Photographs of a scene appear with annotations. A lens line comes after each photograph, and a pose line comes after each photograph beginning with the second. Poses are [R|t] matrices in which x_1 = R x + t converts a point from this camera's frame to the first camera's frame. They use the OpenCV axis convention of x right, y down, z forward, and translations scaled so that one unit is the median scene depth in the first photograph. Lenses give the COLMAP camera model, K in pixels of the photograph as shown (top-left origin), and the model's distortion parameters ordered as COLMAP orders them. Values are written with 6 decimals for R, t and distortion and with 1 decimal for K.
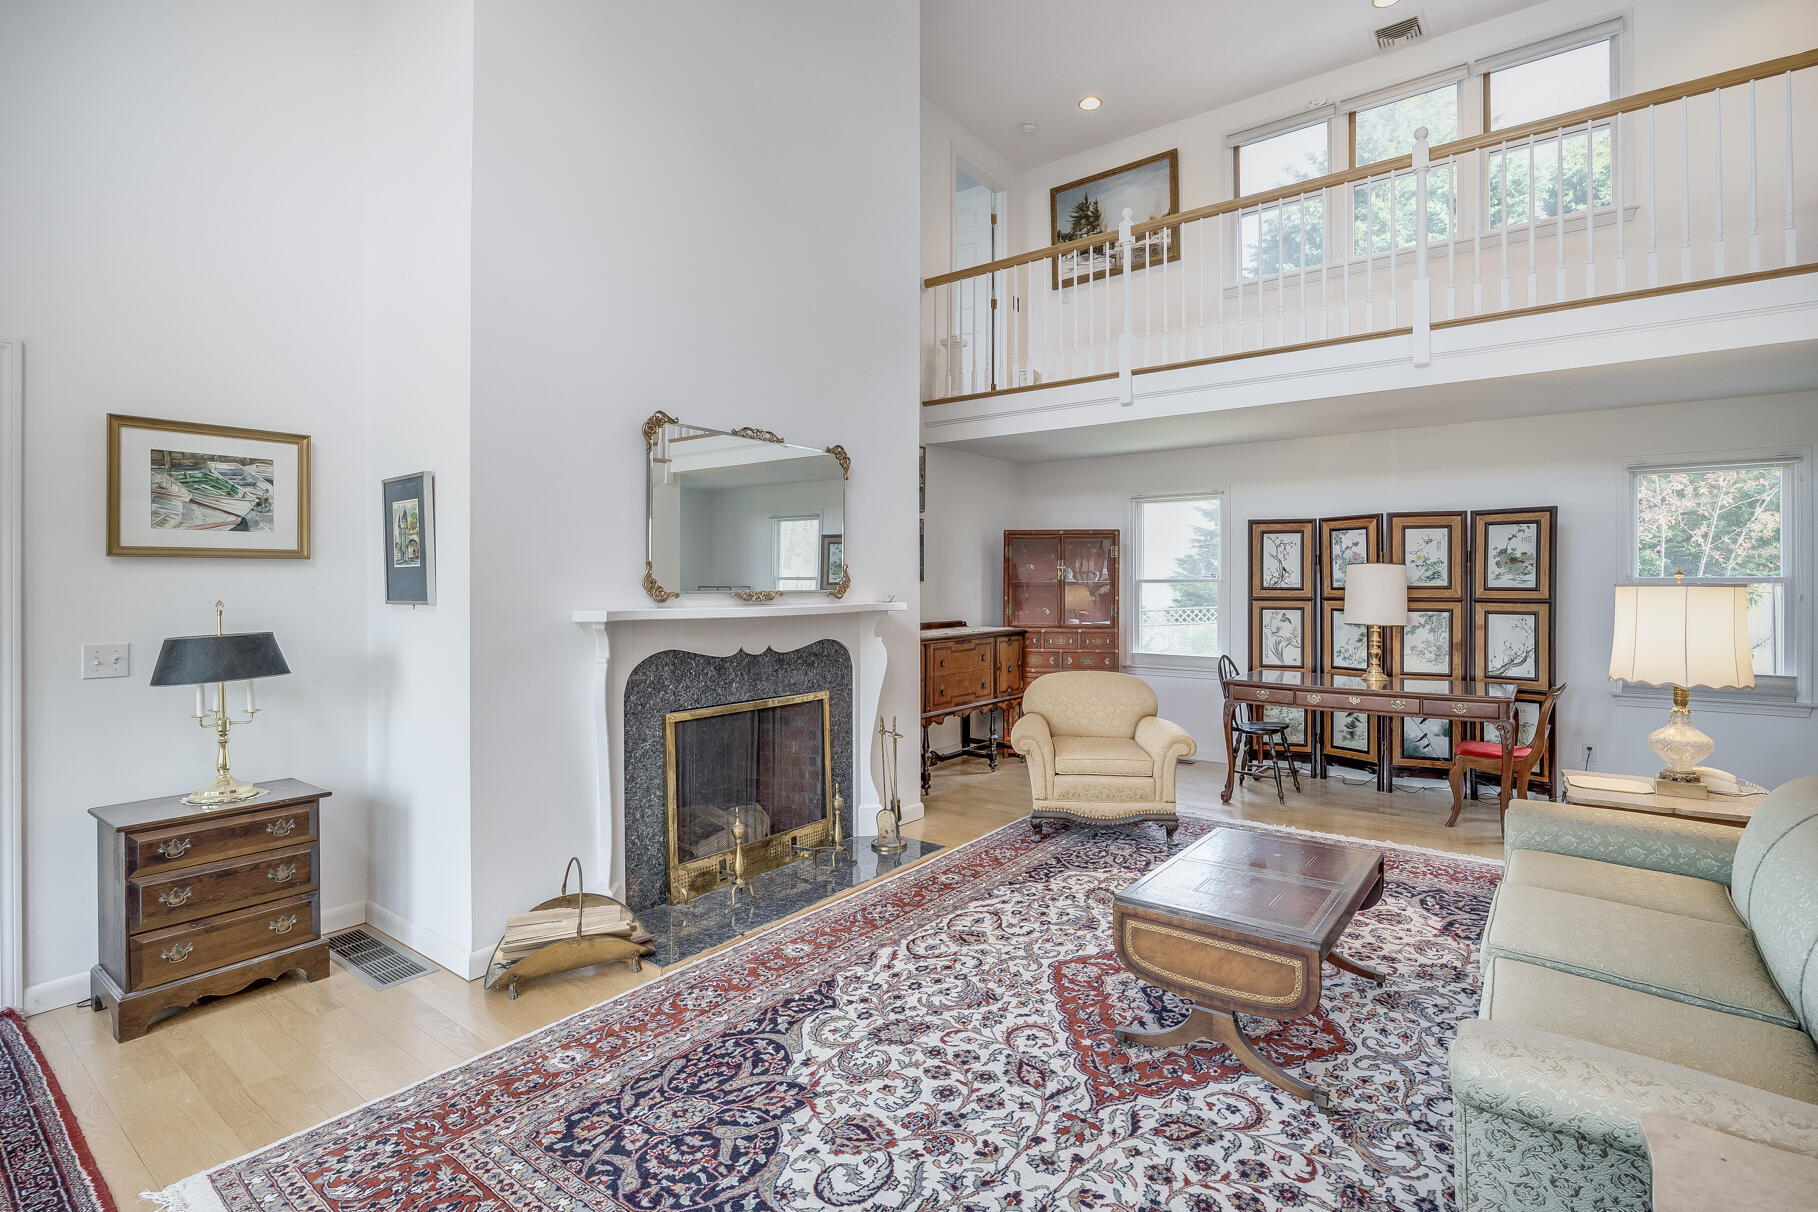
lens RADIAL K [[859.5, 0, 918.0], [0, 859.5, 590.1], [0, 0, 1]] dist [-0.005680, -0.000300]
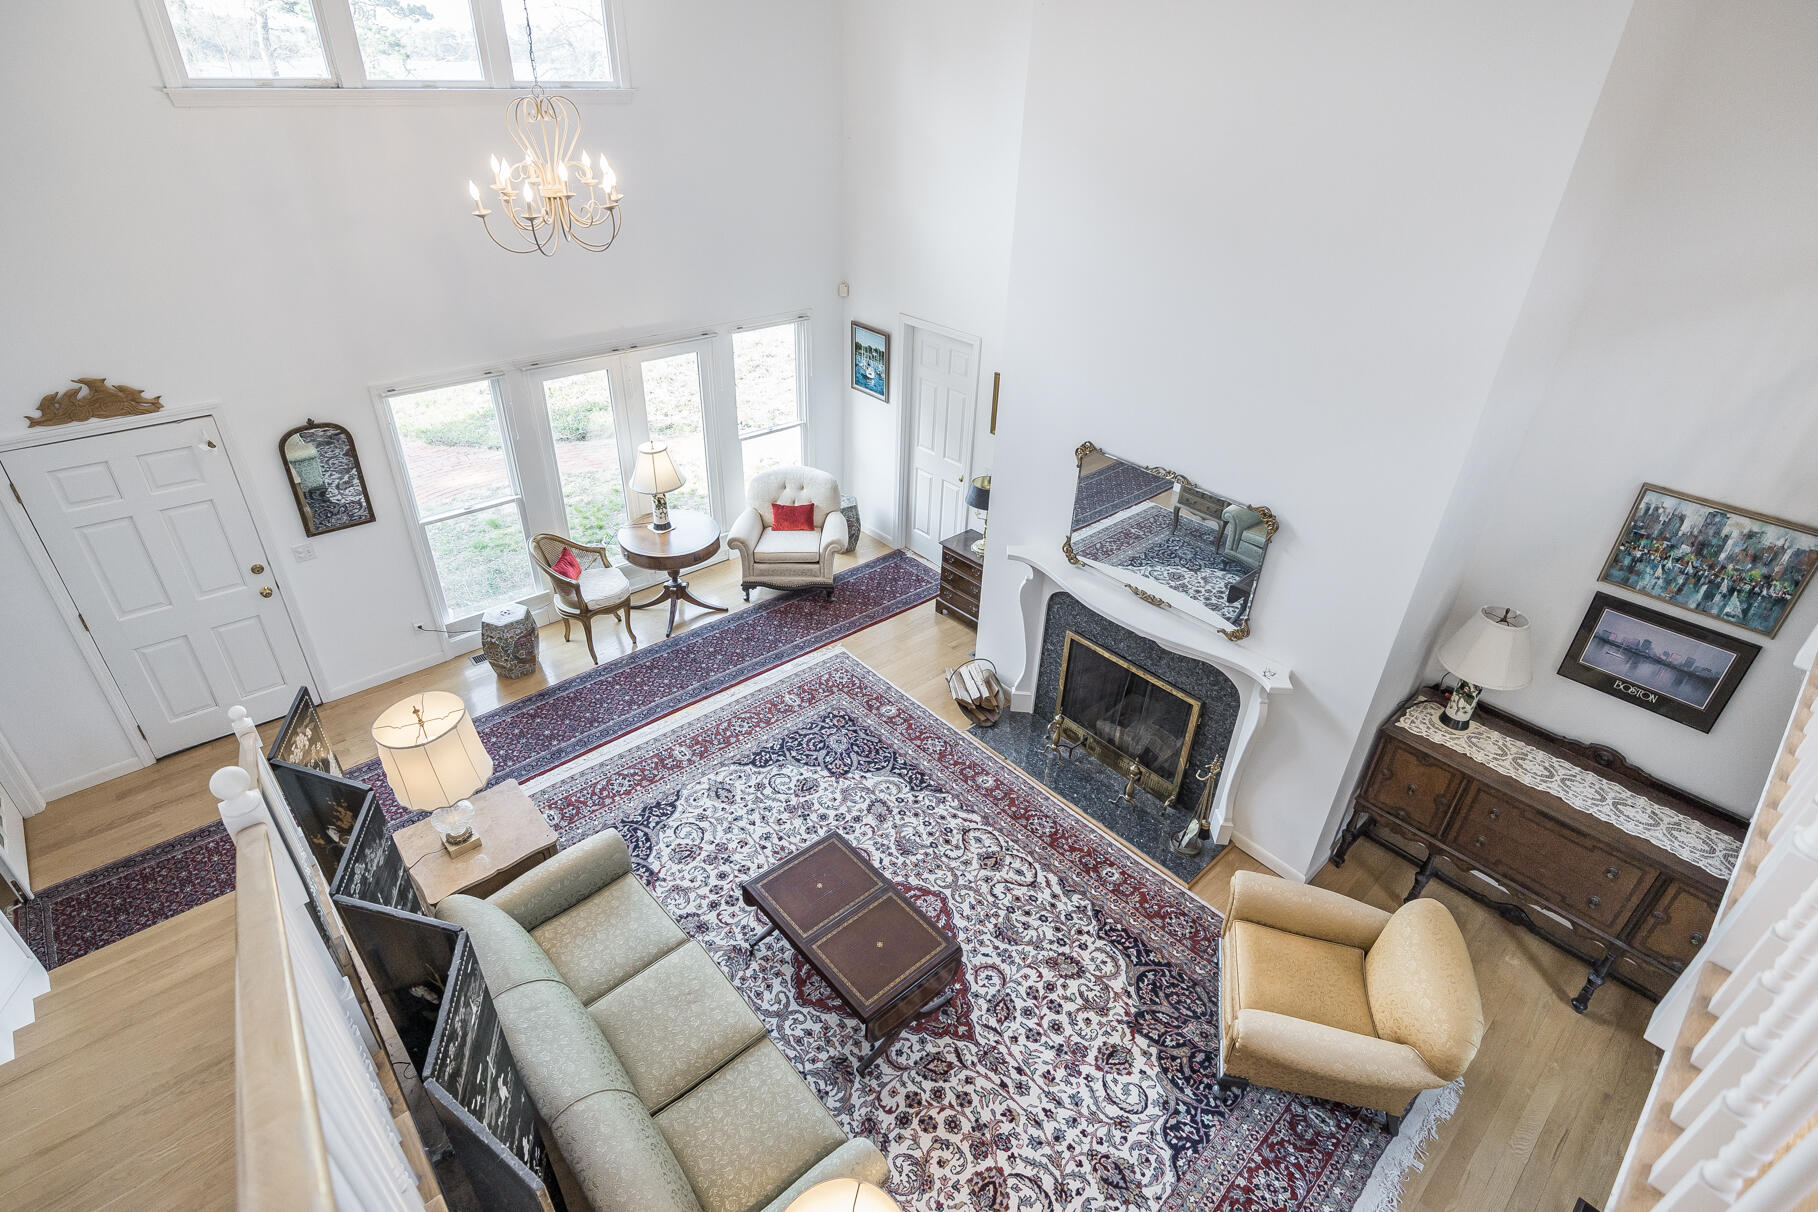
lens RADIAL K [[876.1, 0, 908.5], [0, 876.1, 589.9], [0, 0, 1]] dist [-0.012760, 0.001602]
pose [[-0.188551, 0.492486, -0.849651, 1.227206], [-0.037544, 0.860922, 0.507350, -0.814704], [0.981346, 0.127560, -0.143837, 1.104613]]
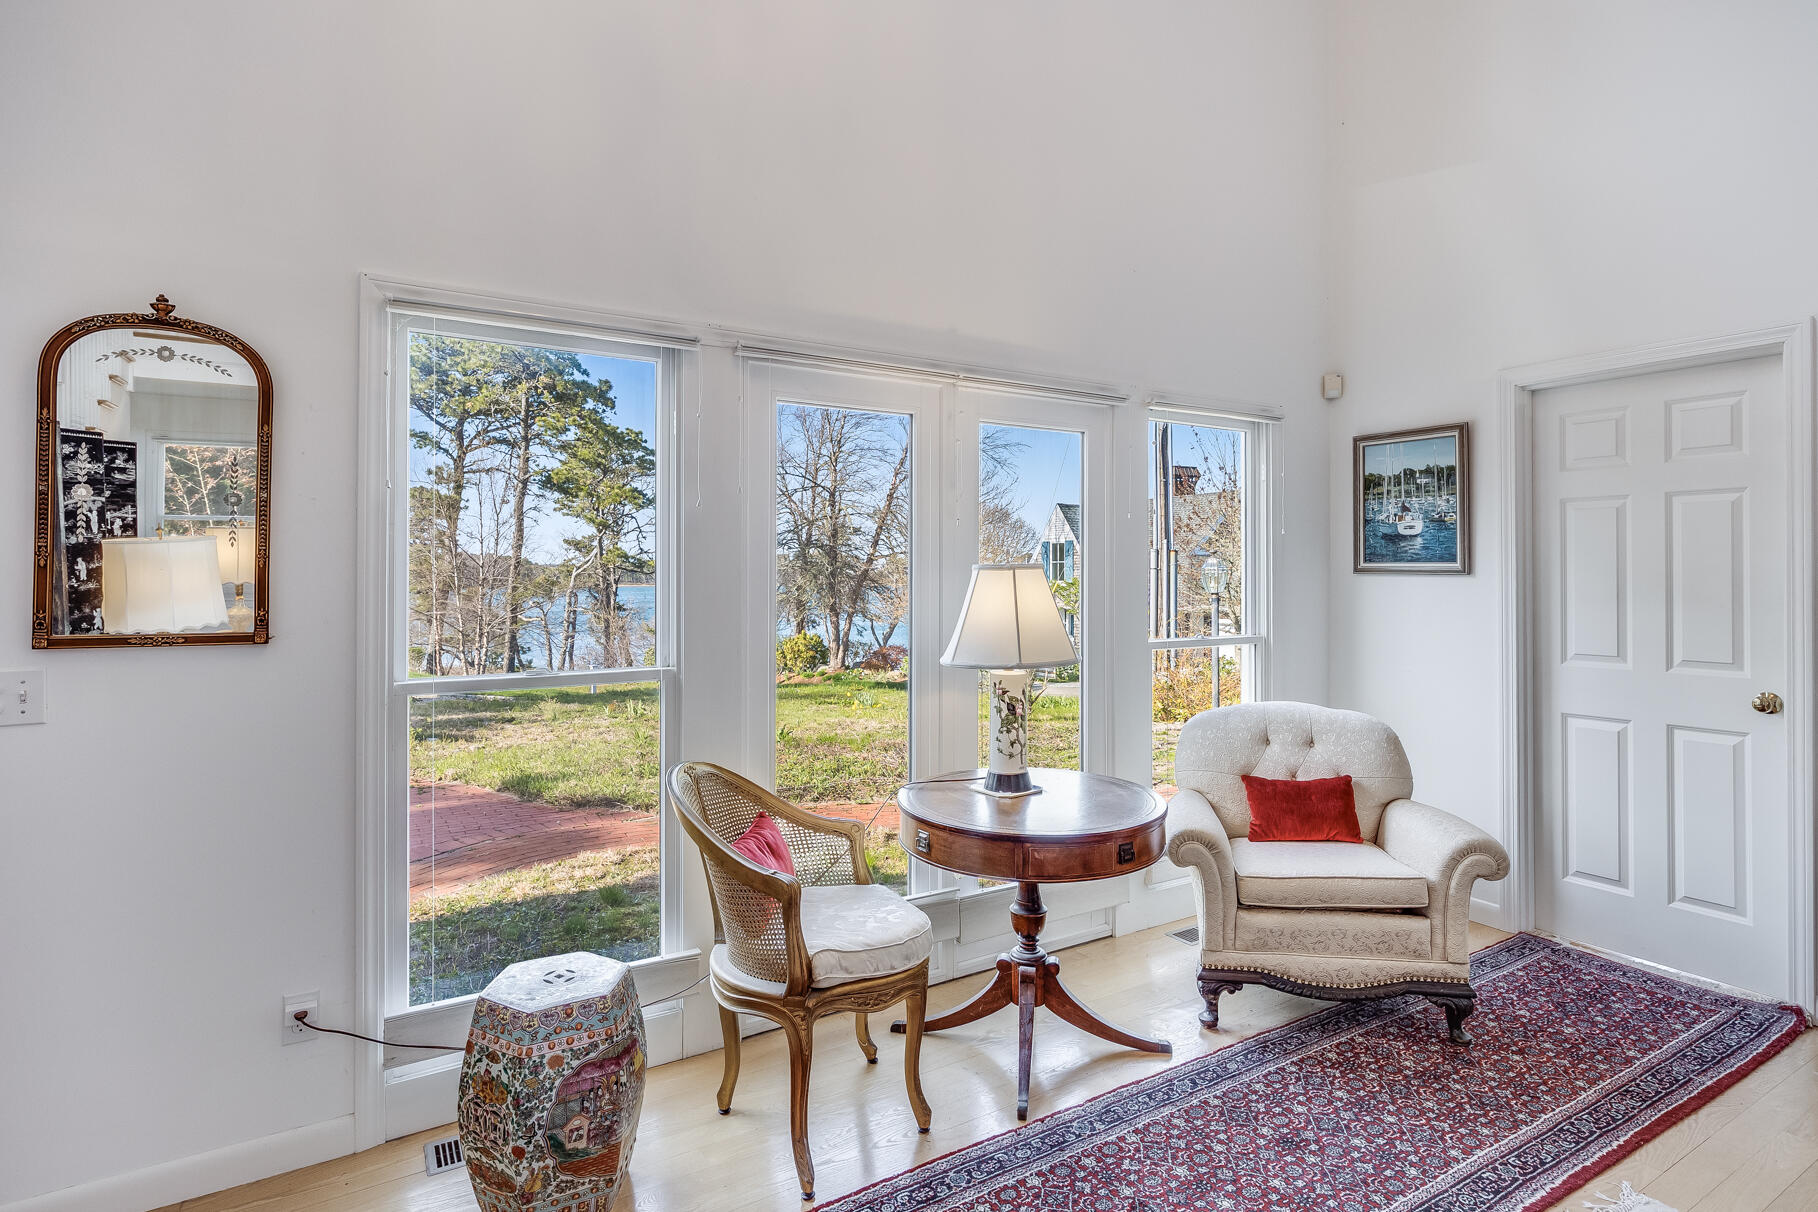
lens RADIAL K [[960.6, 0, 932.6], [0, 960.6, 569.0], [0, 0, 1]] dist [-0.002990, 0.002022]
pose [[-0.348360, -0.006060, -0.937341, 0.266695], [-0.005675, 0.999974, -0.004356, 0.001415], [0.937344, 0.003802, -0.348386, 0.397006]]
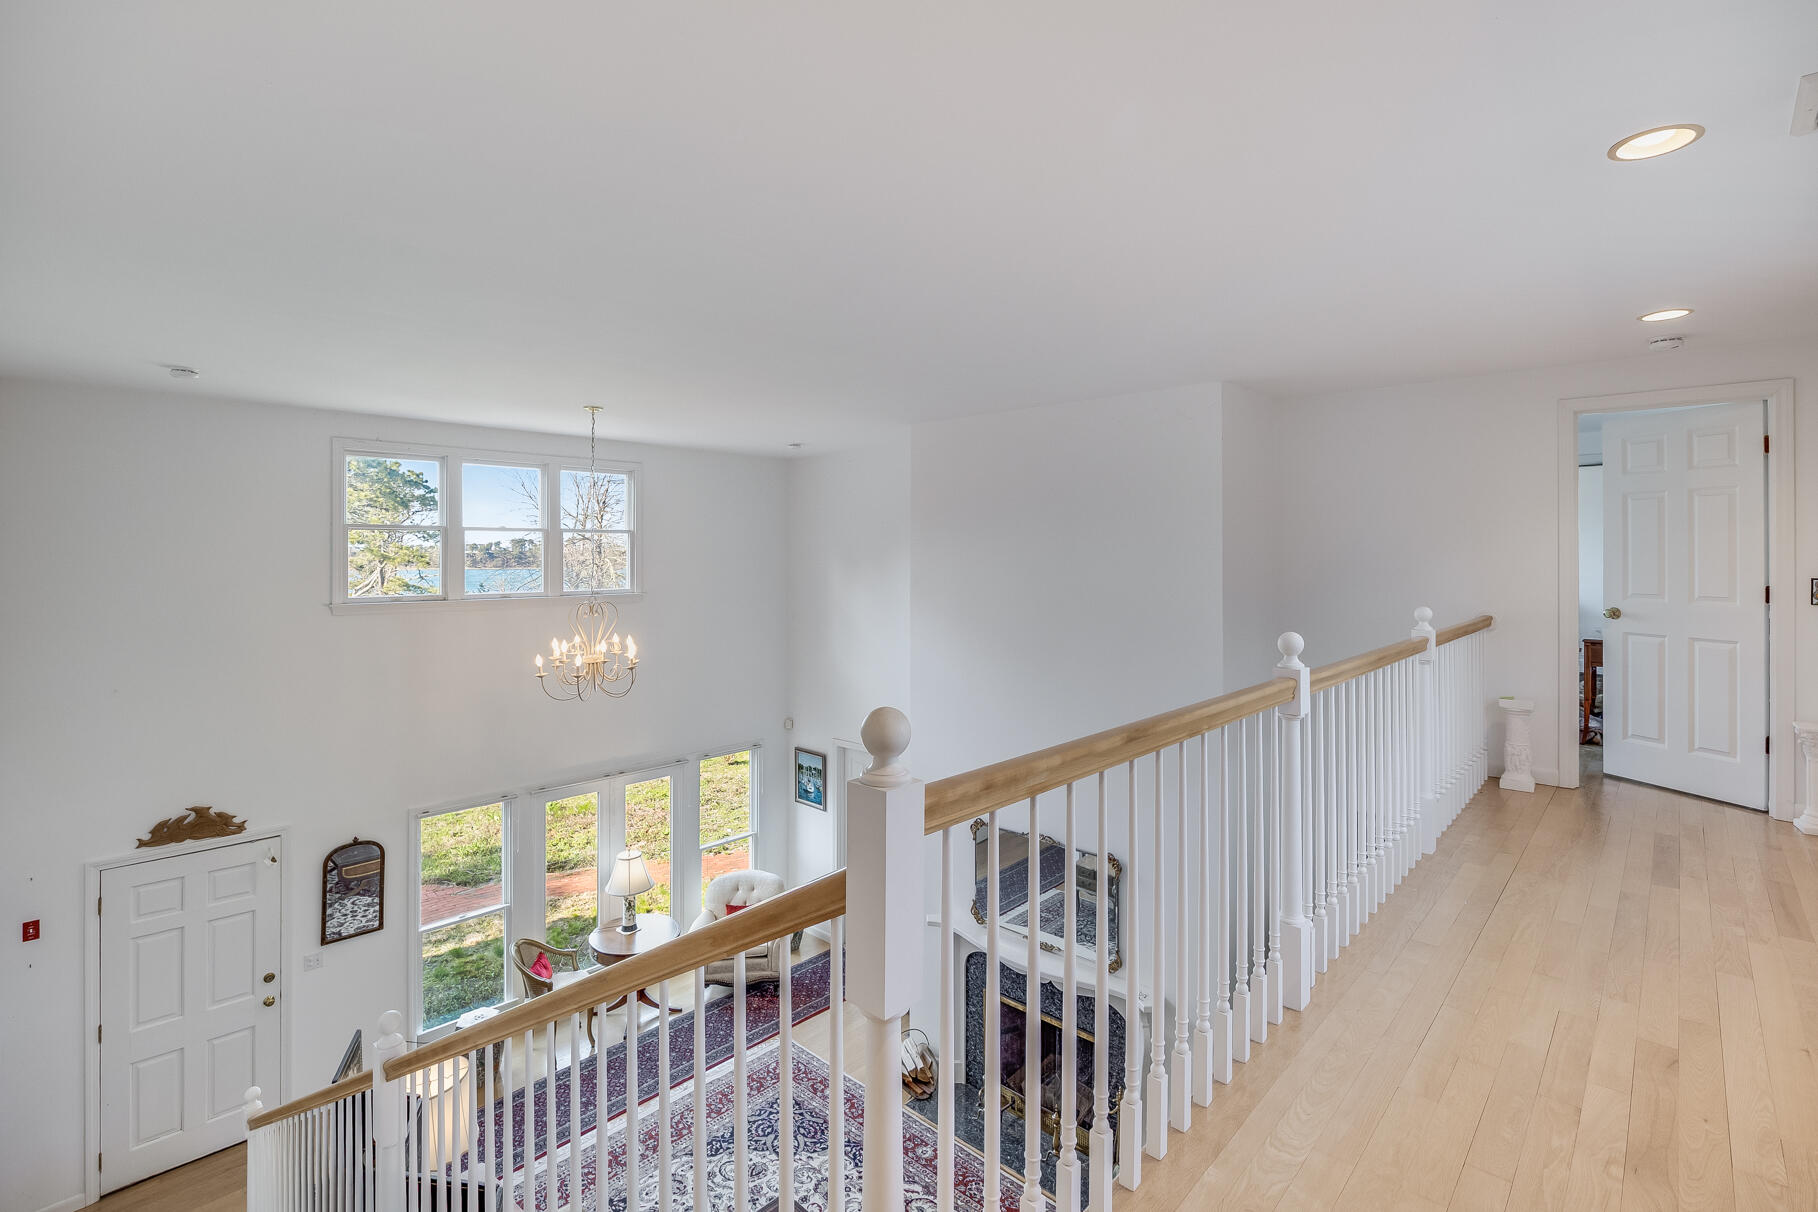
lens RADIAL K [[817.4, 0, 906.3], [0, 817.4, 558.5], [0, 0, 1]] dist [-0.014649, 0.001445]
pose [[-0.105190, -0.011657, -0.994384, 1.655740], [-0.003991, 0.999928, -0.011300, -0.851642], [0.994444, 0.002780, -0.105228, 1.195277]]
